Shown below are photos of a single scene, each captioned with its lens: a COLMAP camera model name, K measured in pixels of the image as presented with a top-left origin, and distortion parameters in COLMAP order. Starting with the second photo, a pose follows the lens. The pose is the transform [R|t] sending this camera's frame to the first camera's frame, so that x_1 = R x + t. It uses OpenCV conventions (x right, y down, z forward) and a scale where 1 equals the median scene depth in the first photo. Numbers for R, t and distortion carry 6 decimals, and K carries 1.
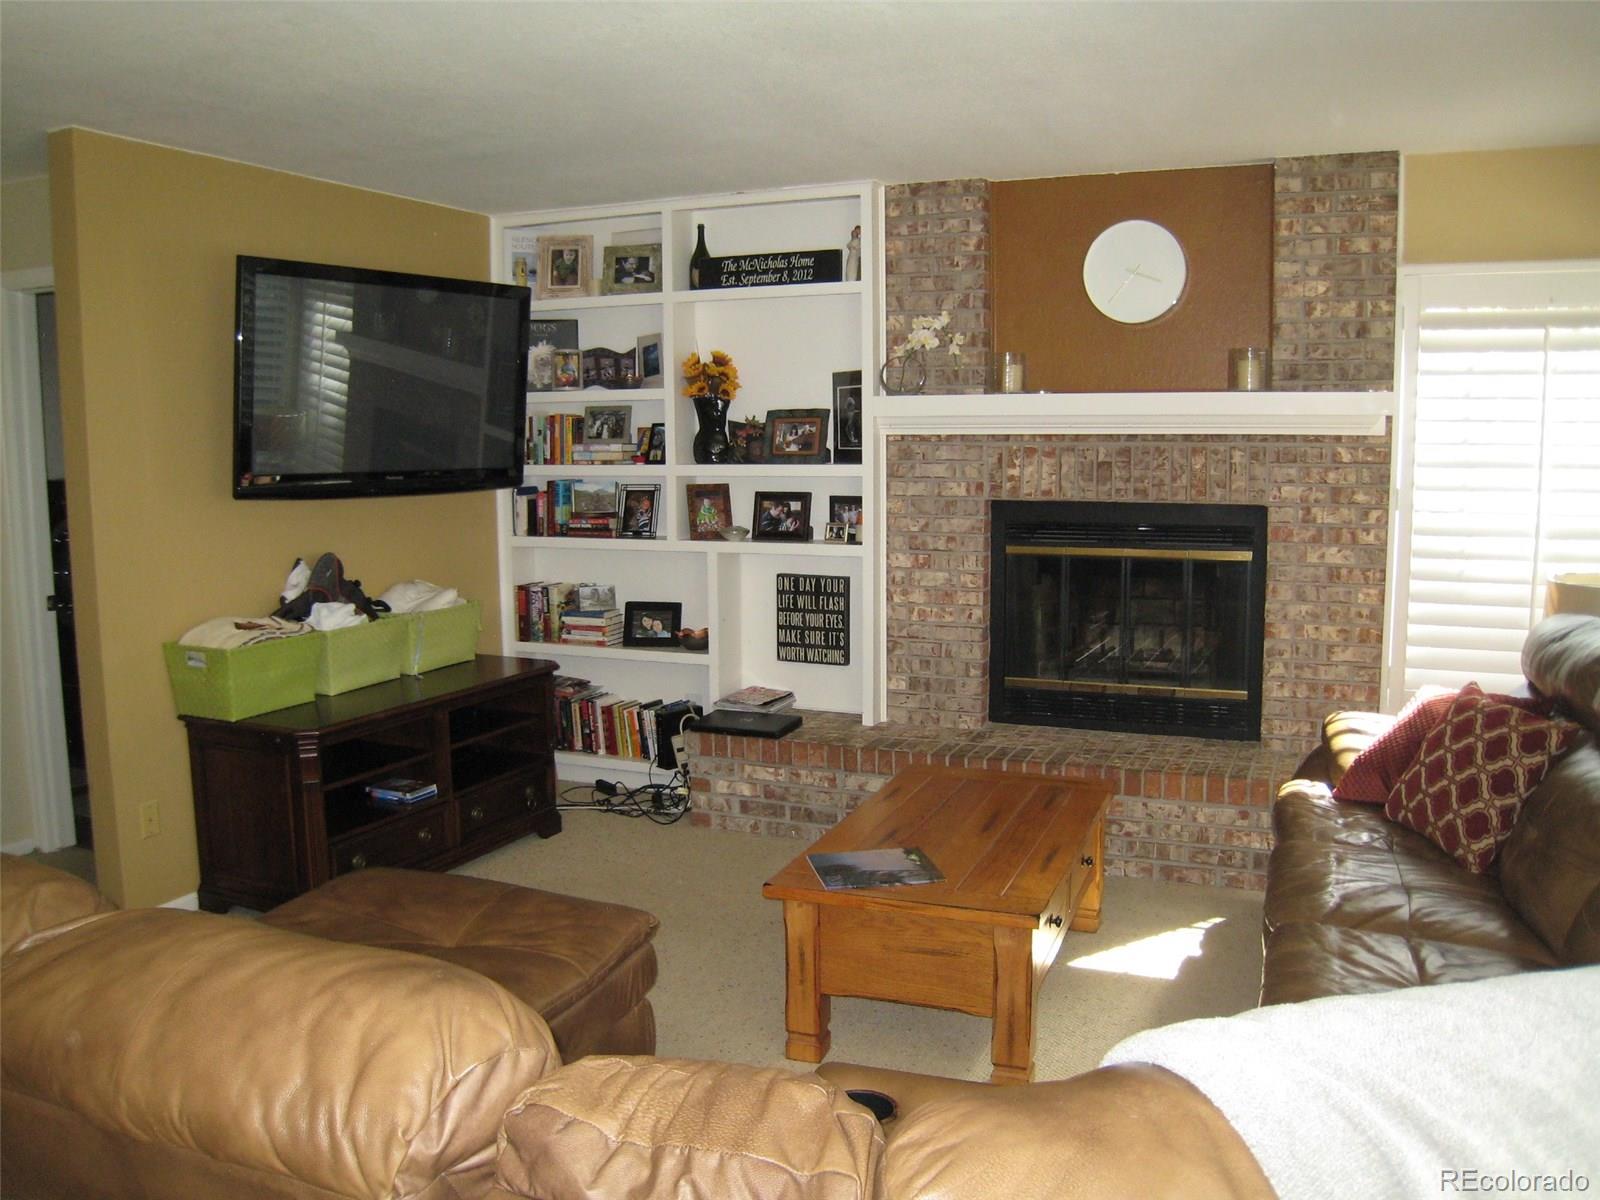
lens RADIAL K [[1296.1, 0, 803.4], [0, 1296.1, 604.5], [0, 0, 1]] dist [-0.162190, 0.097854]
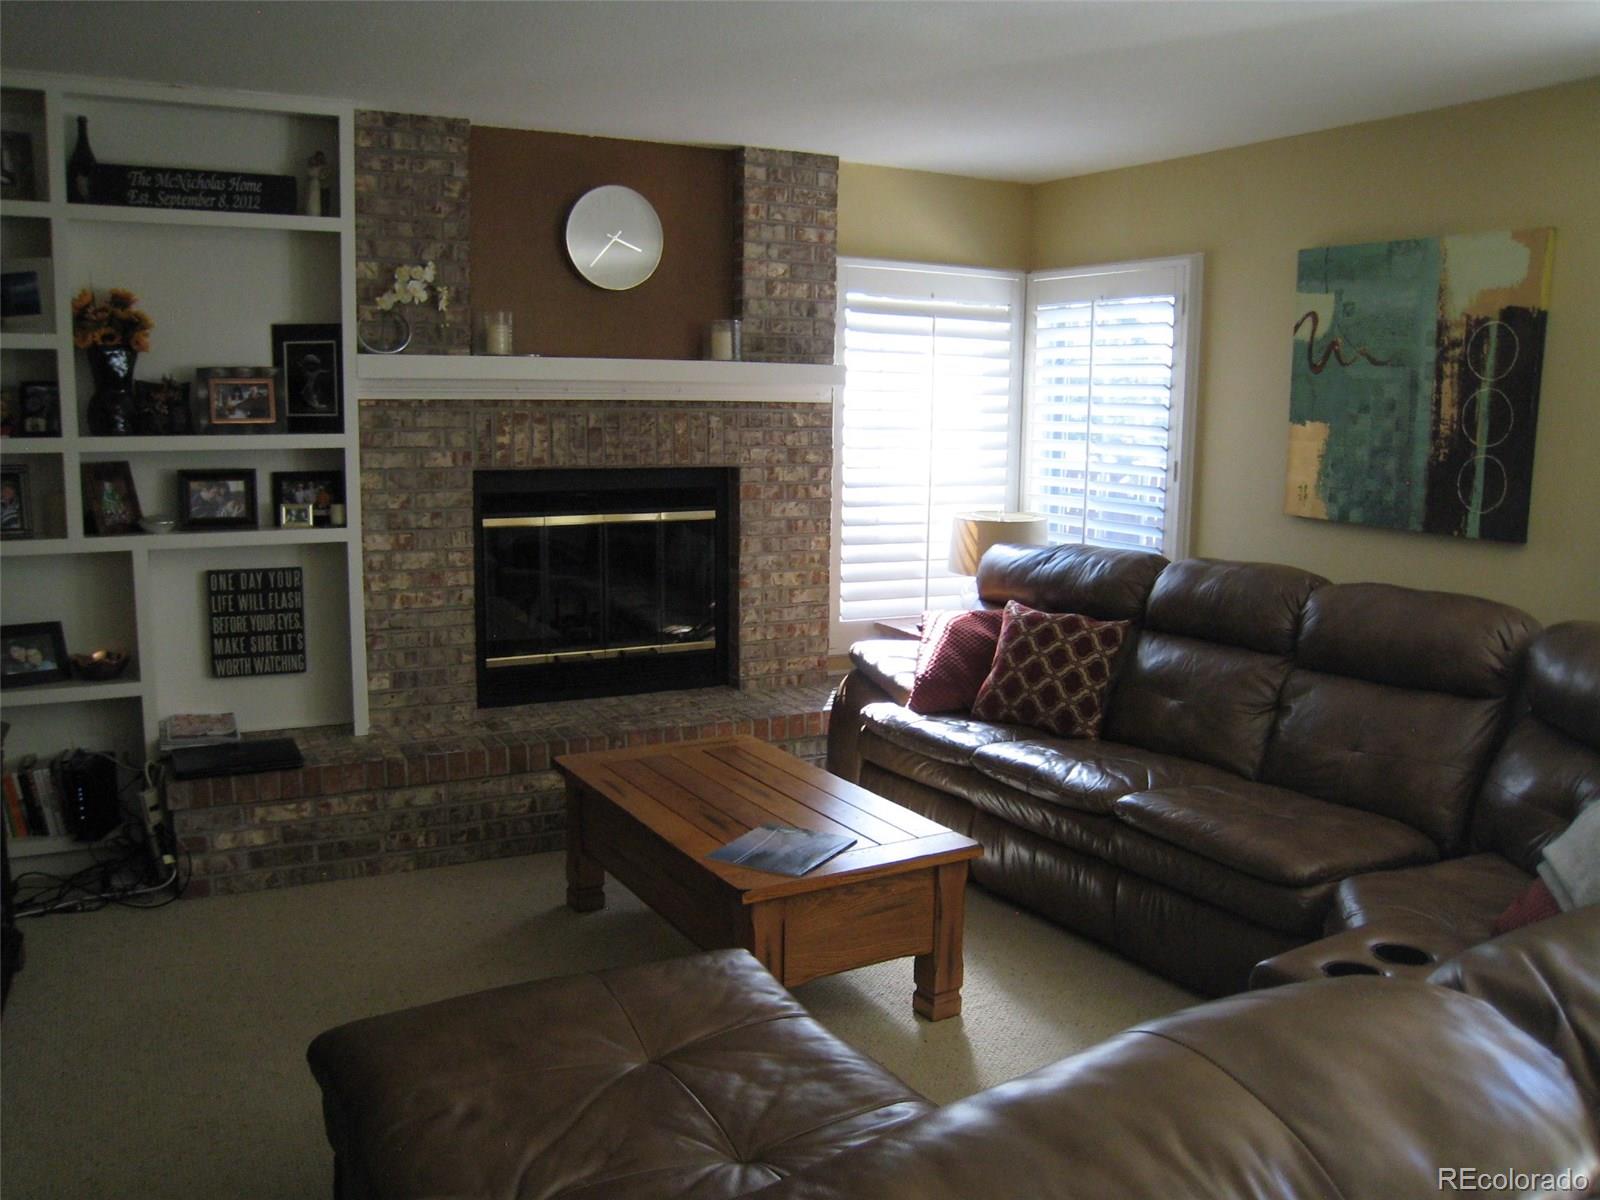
lens RADIAL K [[1296.1, 0, 803.4], [0, 1296.1, 604.5], [0, 0, 1]] dist [-0.162190, 0.097854]
pose [[0.631690, -0.101032, 0.768609, -0.428506], [0.081384, 0.994635, 0.063856, -0.025036], [-0.770937, 0.022215, 0.636524, 0.238661]]
